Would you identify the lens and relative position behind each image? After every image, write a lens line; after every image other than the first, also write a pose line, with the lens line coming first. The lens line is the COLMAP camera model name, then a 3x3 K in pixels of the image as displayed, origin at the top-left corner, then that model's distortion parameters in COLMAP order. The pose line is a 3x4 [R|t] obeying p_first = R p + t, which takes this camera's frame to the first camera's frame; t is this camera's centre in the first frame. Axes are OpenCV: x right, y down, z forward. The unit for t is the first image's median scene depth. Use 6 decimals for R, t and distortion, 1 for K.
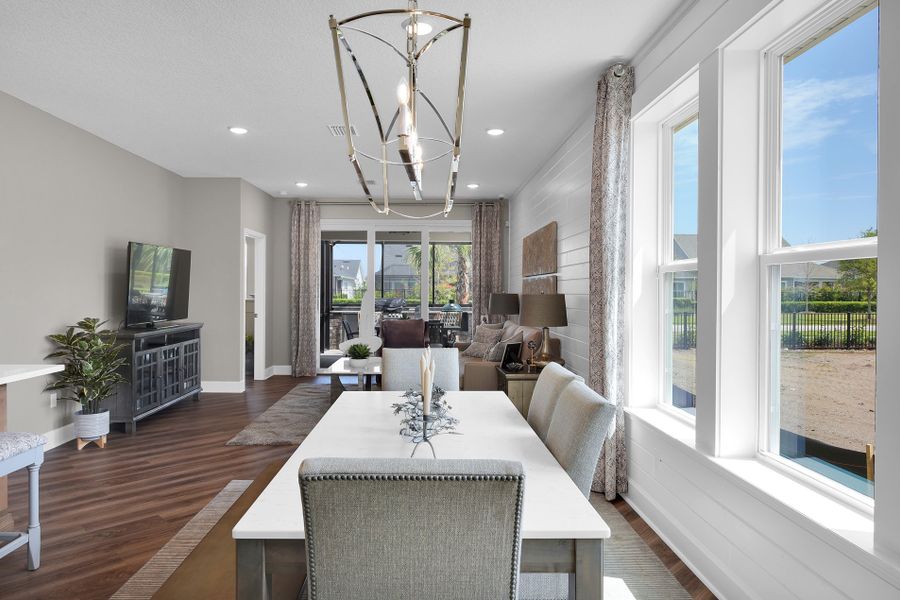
lens RADIAL K [[585.0, 0, 434.2], [0, 585.0, 286.5], [0, 0, 1]] dist [0.003067, -0.000044]
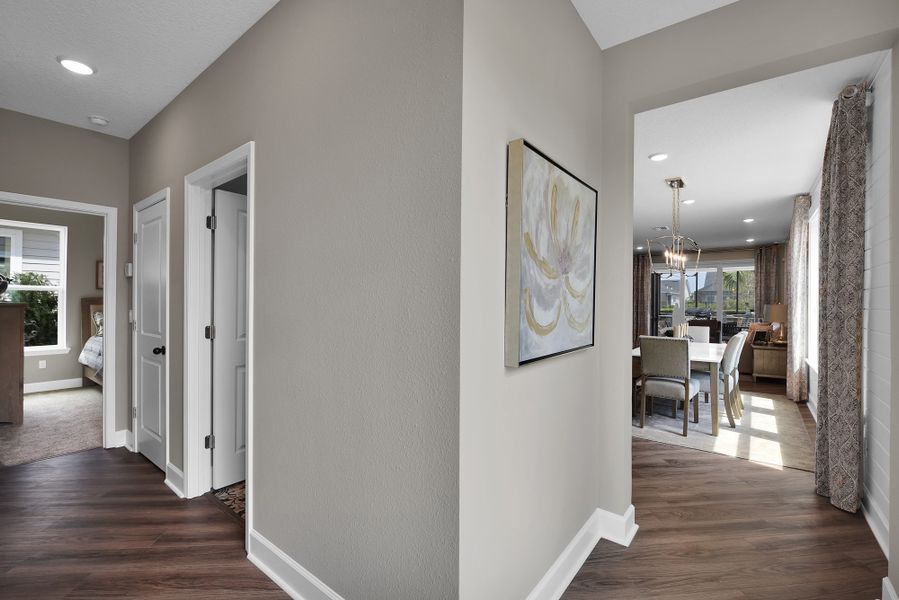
lens RADIAL K [[389.5, 0, 452.0], [0, 389.5, 305.0], [0, 0, 1]] dist [-0.010240, -0.001107]
pose [[0.782668, 0.004097, -0.622426, 0.114779], [0.003790, 0.999928, 0.011348, -0.003359], [0.622428, -0.011241, 0.782596, -0.509643]]
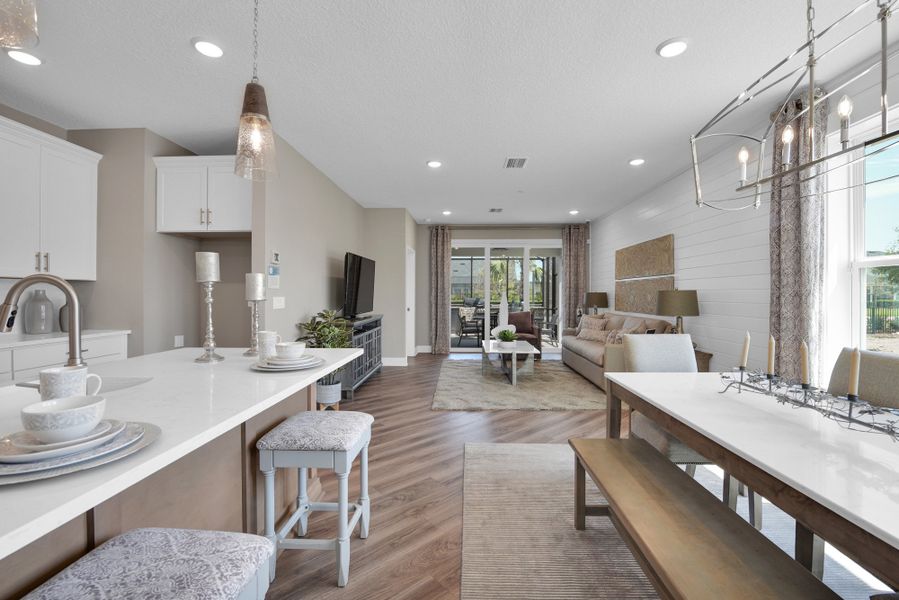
lens RADIAL K [[389.5, 0, 461.1], [0, 389.5, 288.6], [0, 0, 1]] dist [-0.010240, -0.001107]
pose [[0.999349, -0.004952, -0.035744, -0.212186], [0.004668, 0.999957, -0.008025, 0.012079], [0.035783, 0.007853, 0.999329, 0.126809]]
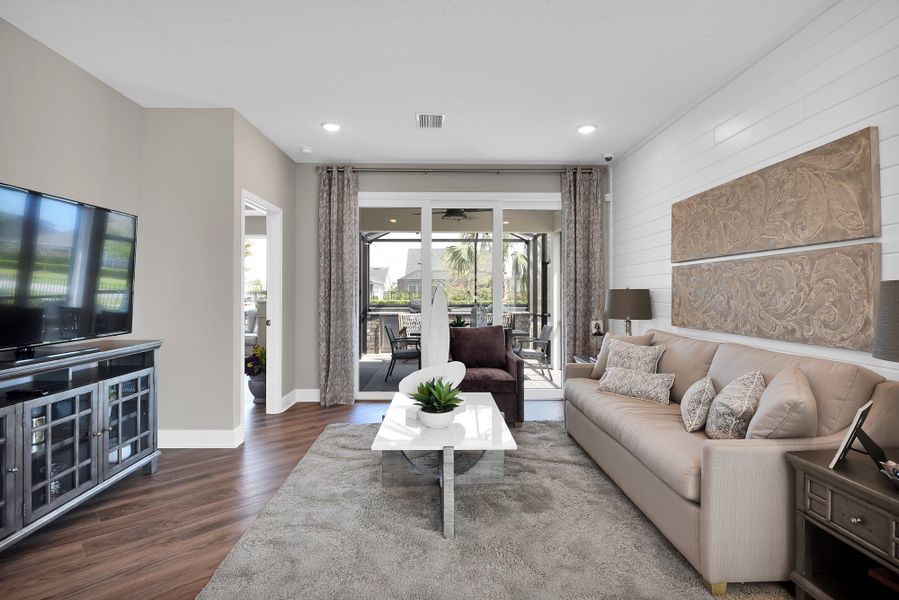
lens RADIAL K [[471.8, 0, 460.7], [0, 471.8, 283.0], [0, 0, 1]] dist [-0.017009, -0.000127]
pose [[0.999595, -0.006291, 0.027739, -0.124778], [0.006679, 0.999881, -0.013902, 0.015352], [-0.027649, 0.014081, 0.999519, 0.605834]]
